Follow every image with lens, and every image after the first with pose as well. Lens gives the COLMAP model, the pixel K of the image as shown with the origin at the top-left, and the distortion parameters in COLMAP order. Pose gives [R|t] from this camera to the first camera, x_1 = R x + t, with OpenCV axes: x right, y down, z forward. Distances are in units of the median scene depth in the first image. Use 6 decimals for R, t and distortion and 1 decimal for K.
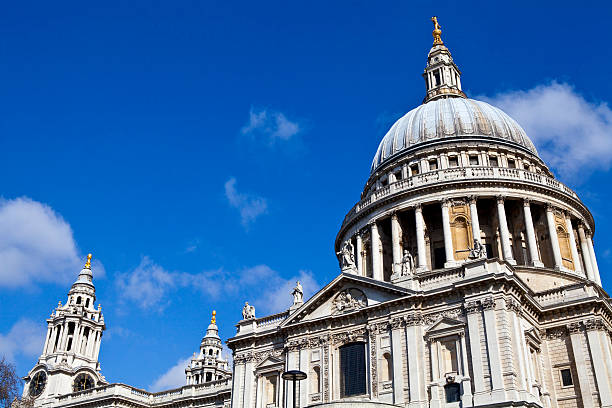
lens RADIAL K [[694.9, 0, 306.0], [0, 694.9, 204.0], [0, 0, 1]] dist [-0.006013, -0.006947]
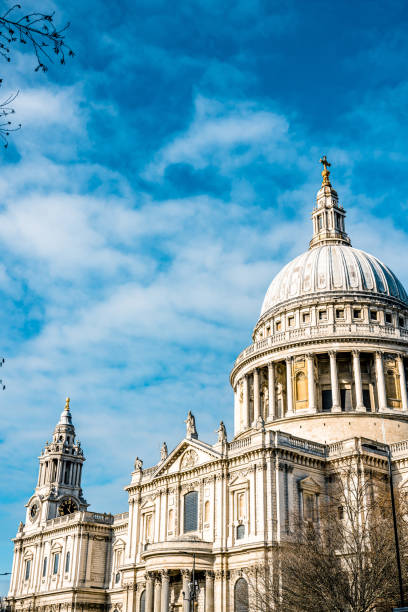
lens RADIAL K [[775.1, 0, 204.0], [0, 775.1, 306.0], [0, 0, 1]] dist [0.124757, -0.001999]
pose [[0.959456, -0.117091, -0.256387, 0.416499], [0.137010, 0.988677, 0.061199, -0.199473], [0.246318, -0.093846, 0.964635, -0.349938]]
